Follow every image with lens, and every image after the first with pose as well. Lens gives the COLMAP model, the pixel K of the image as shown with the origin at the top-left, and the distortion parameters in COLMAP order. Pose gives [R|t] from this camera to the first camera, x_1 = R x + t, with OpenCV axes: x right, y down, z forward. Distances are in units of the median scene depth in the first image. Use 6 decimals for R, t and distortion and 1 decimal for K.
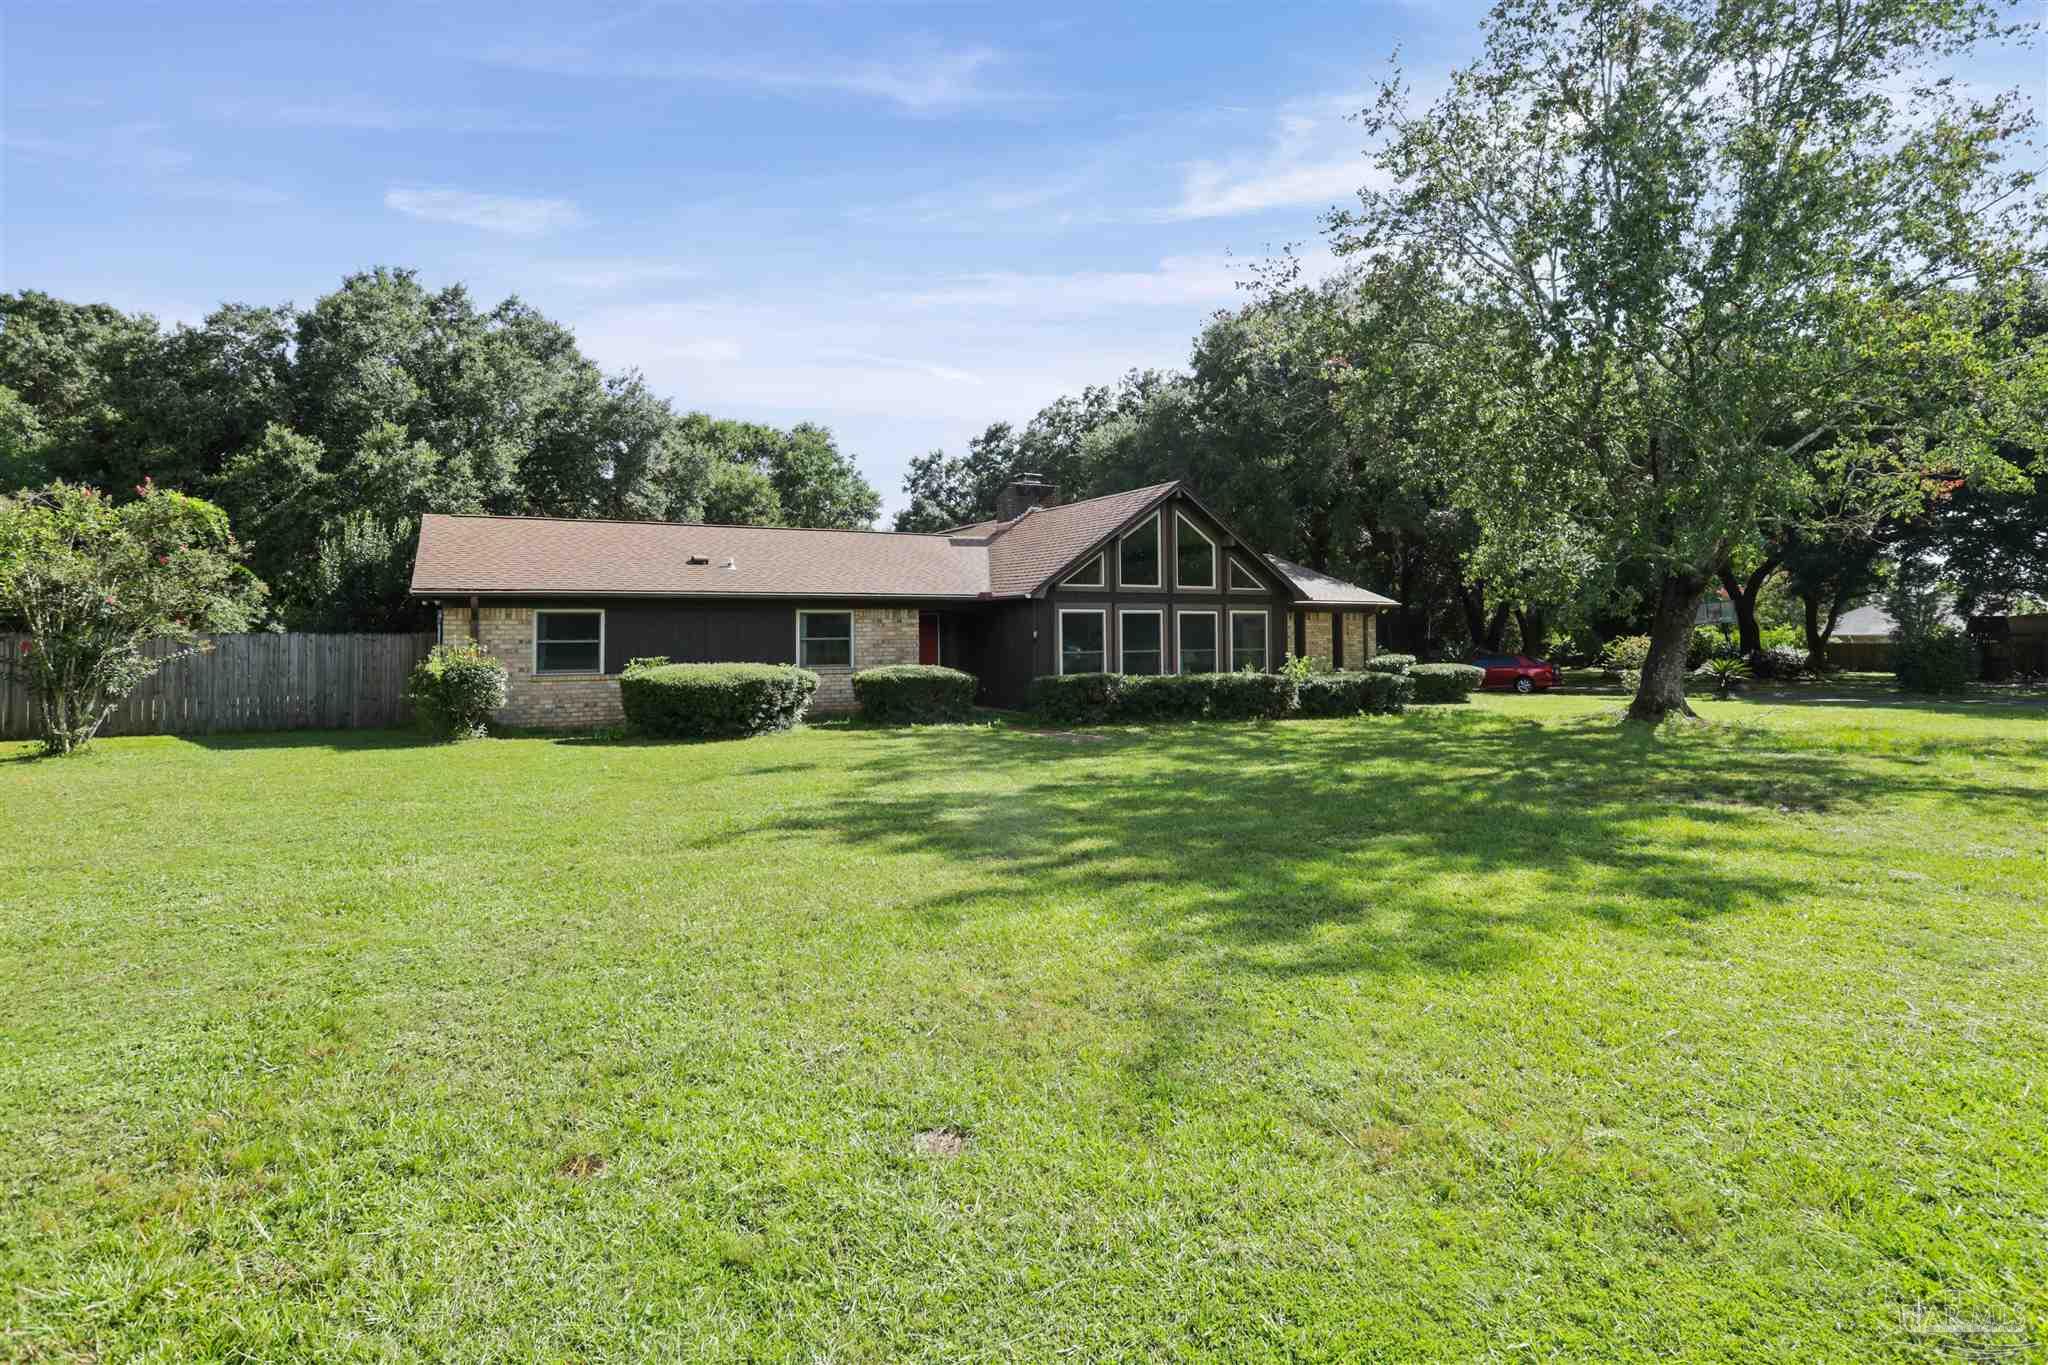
lens RADIAL K [[1020.1, 0, 1022.6], [0, 1020.1, 631.2], [0, 0, 1]] dist [-0.044443, -0.000044]
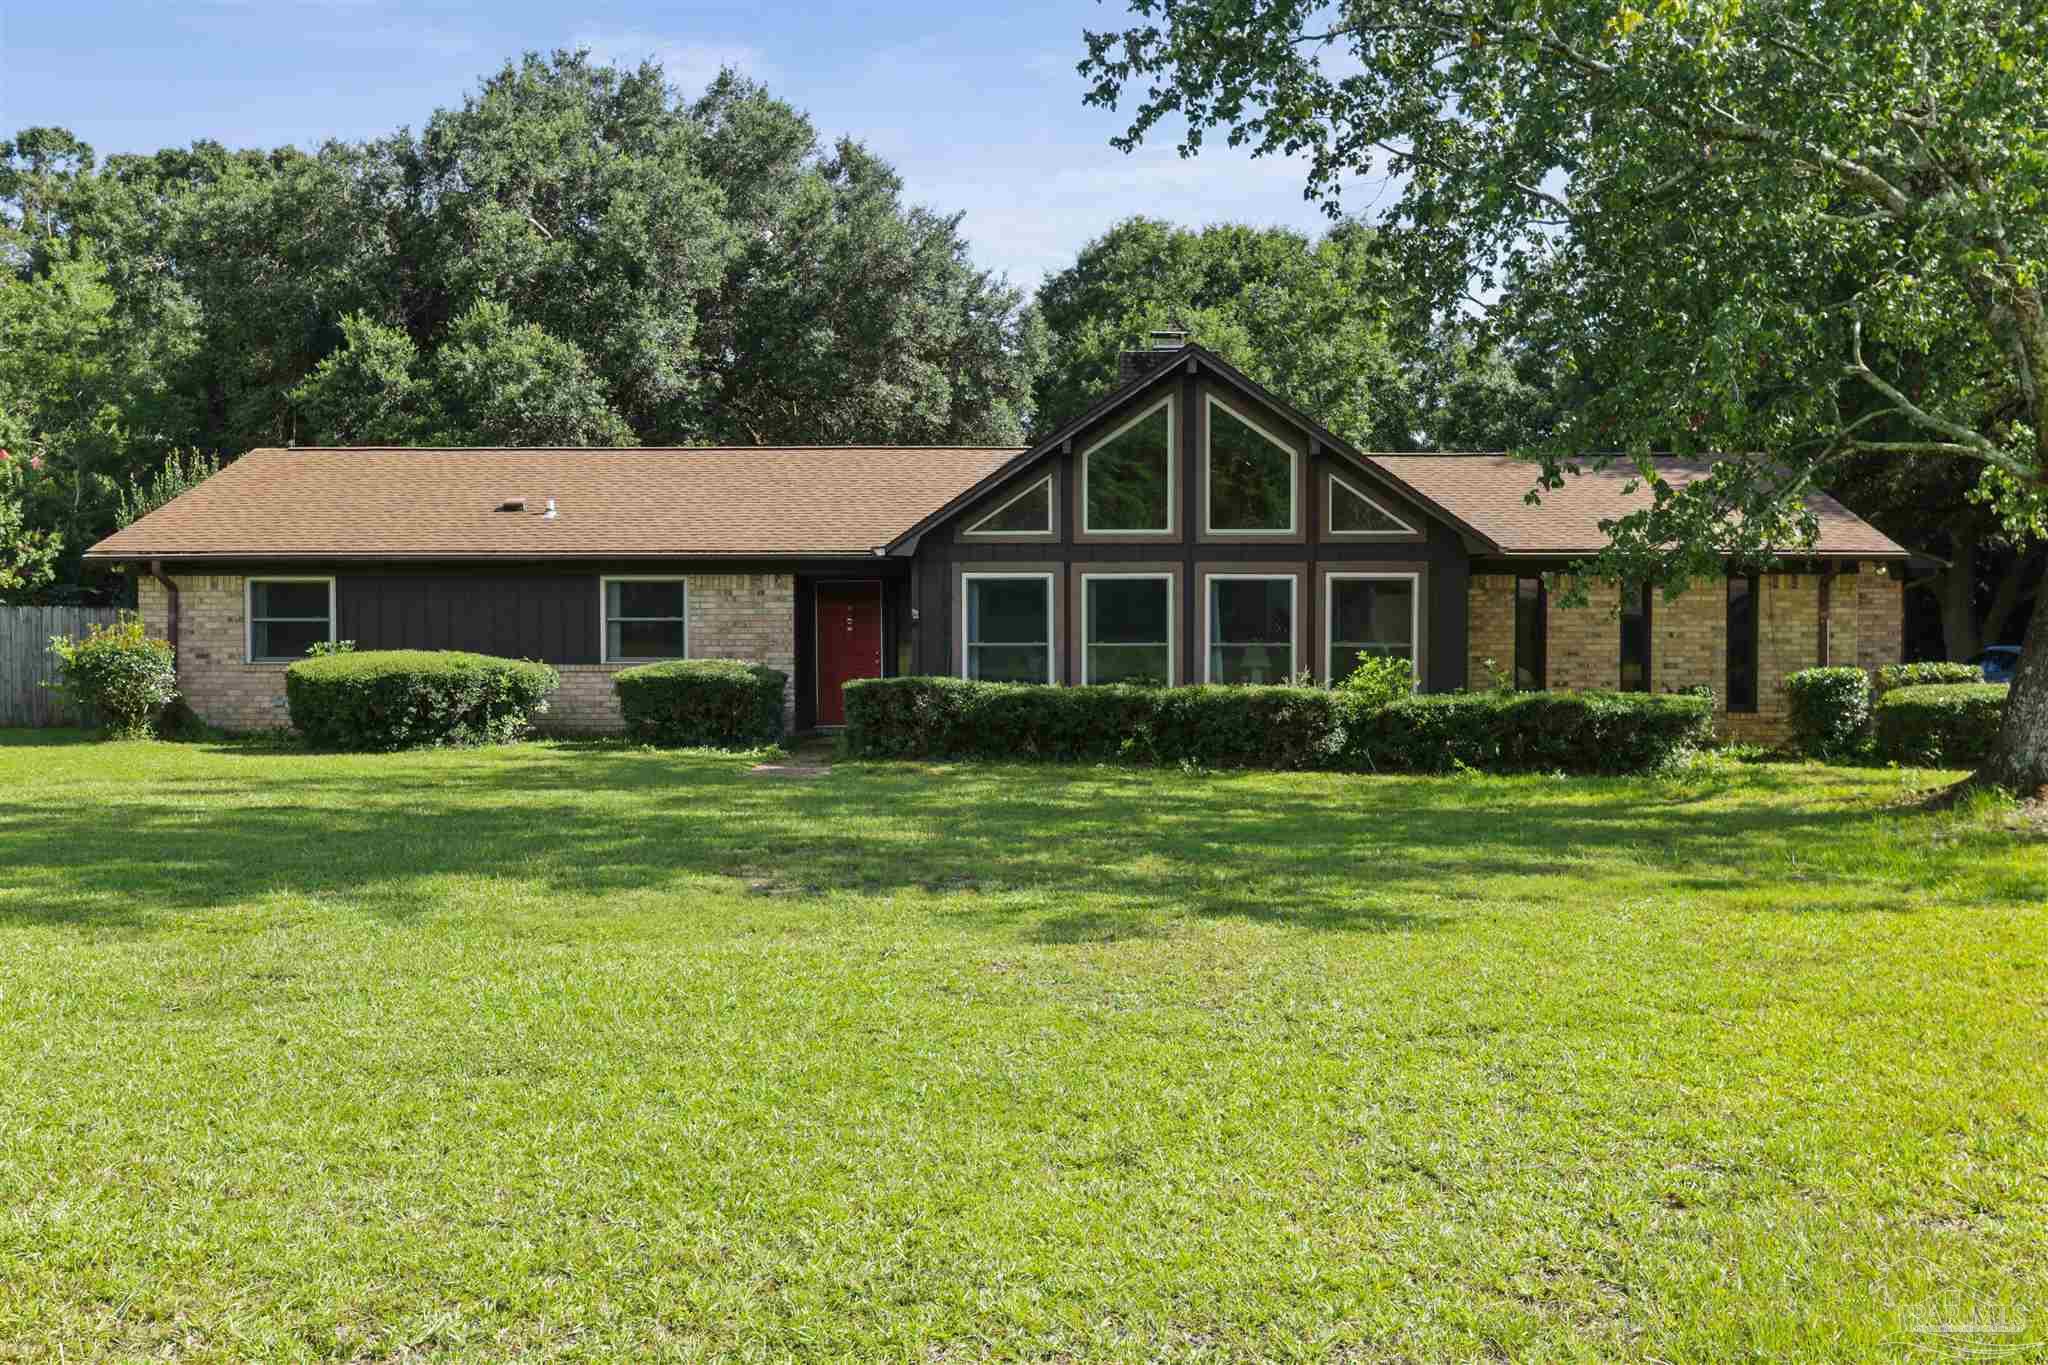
lens RADIAL K [[2038.0, 0, 1024.0], [0, 2038.0, 682.5], [0, 0, 1]] dist [0.009259, 0.085780]
pose [[0.860646, 0.021810, -0.508736, 0.685594], [-0.004129, 0.999348, 0.035858, 0.000023], [0.509187, -0.028760, 0.860176, -0.026643]]
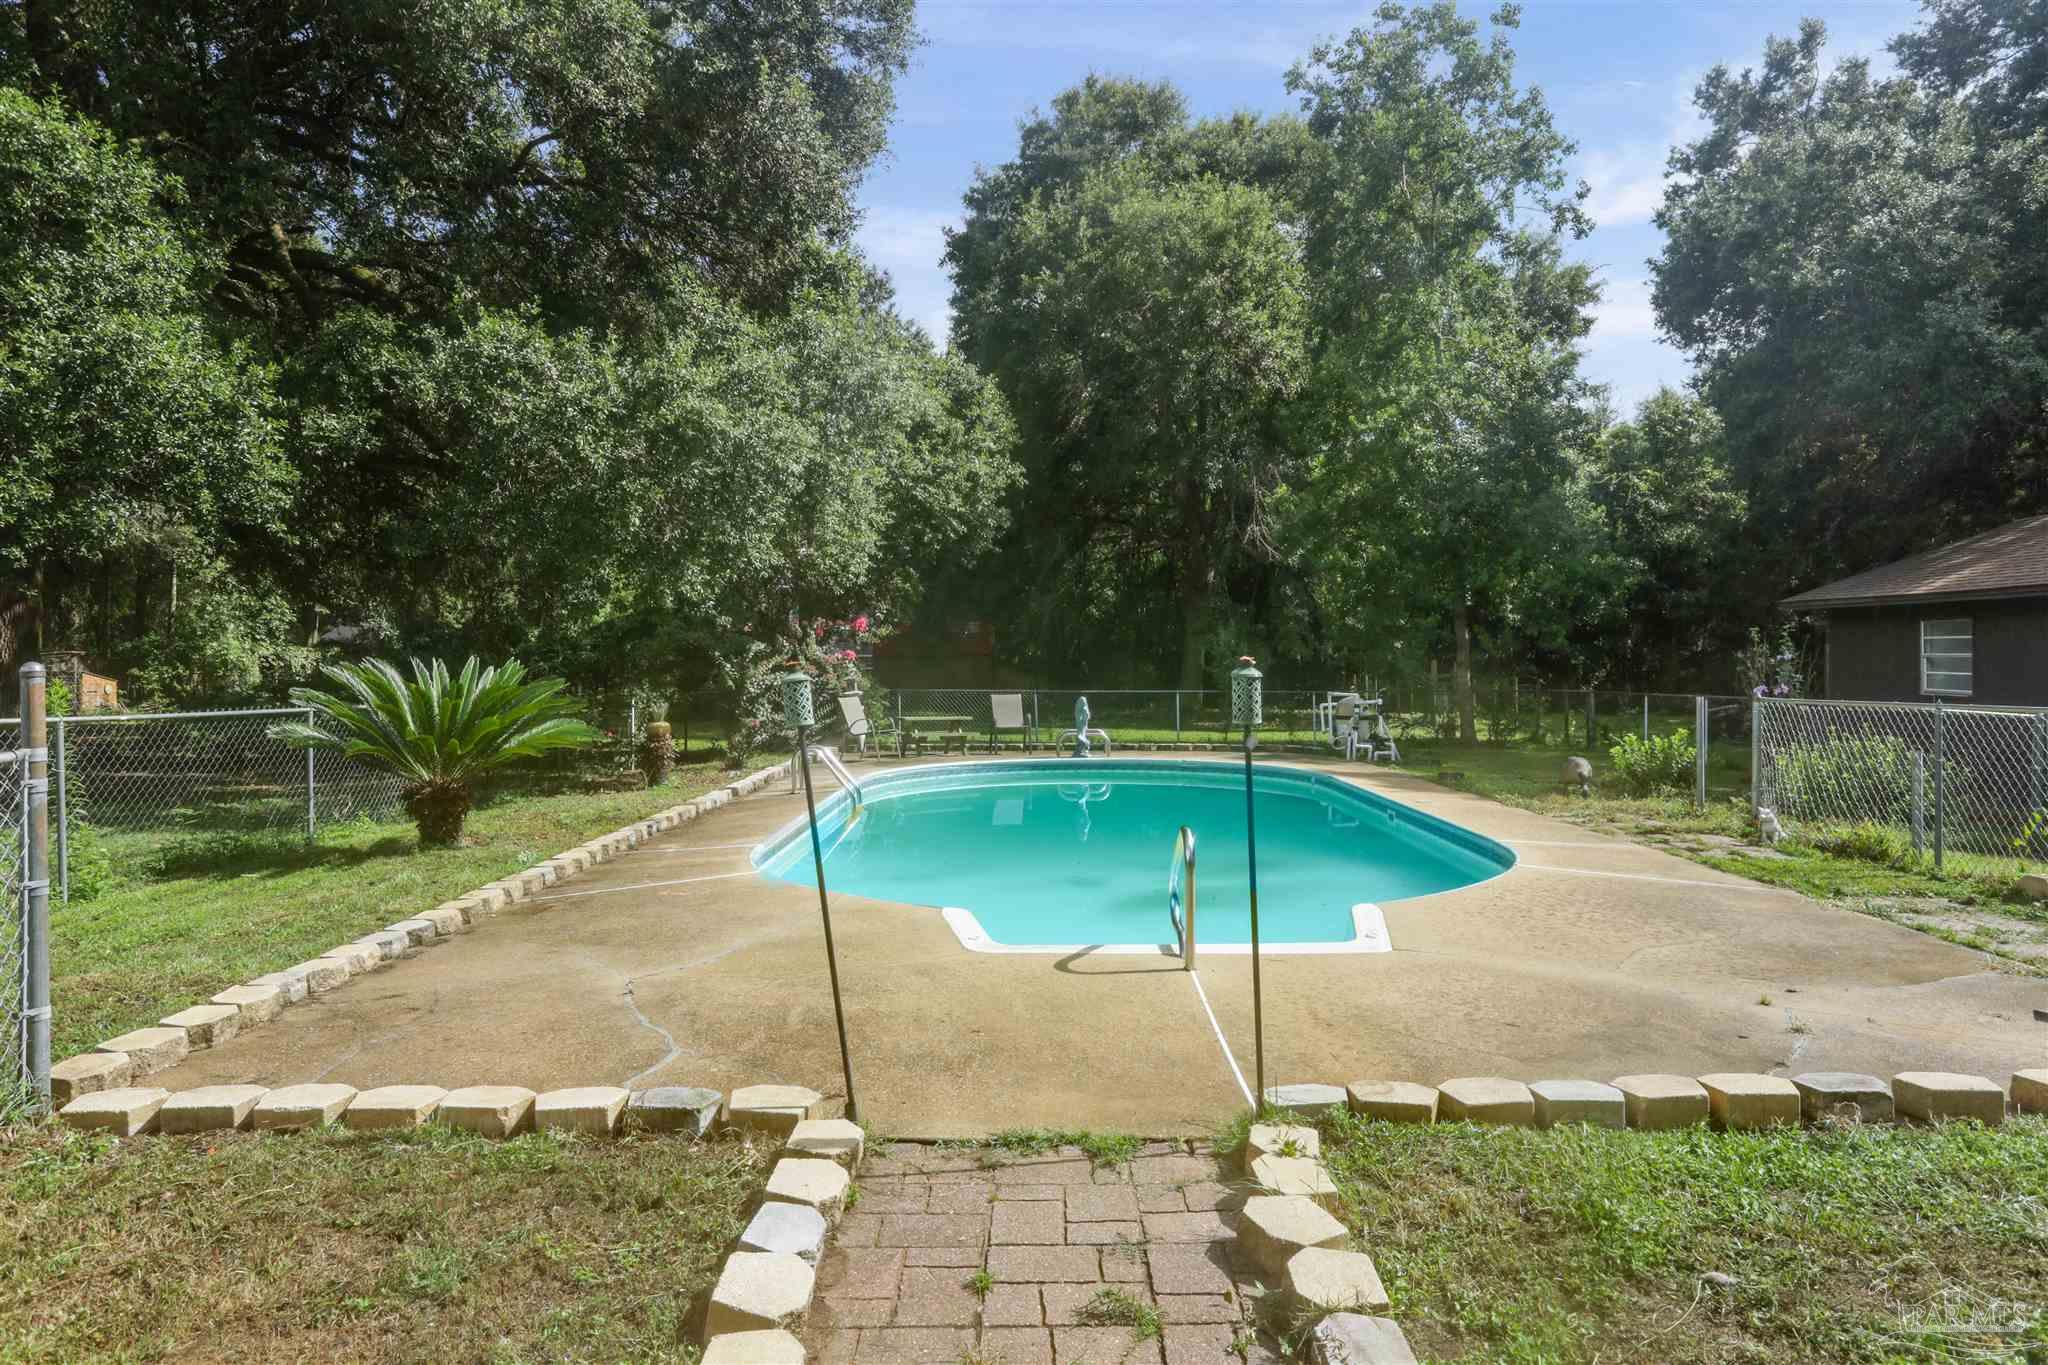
lens RADIAL K [[1327.1, 0, 1025.2], [0, 1327.1, 677.9], [0, 0, 1]] dist [-0.056941, 0.050437]
pose [[0.861048, 0.004567, -0.508504, -0.279594], [0.000822, 0.999946, 0.010374, 0.048070], [0.508524, -0.009351, 0.860997, 1.806565]]
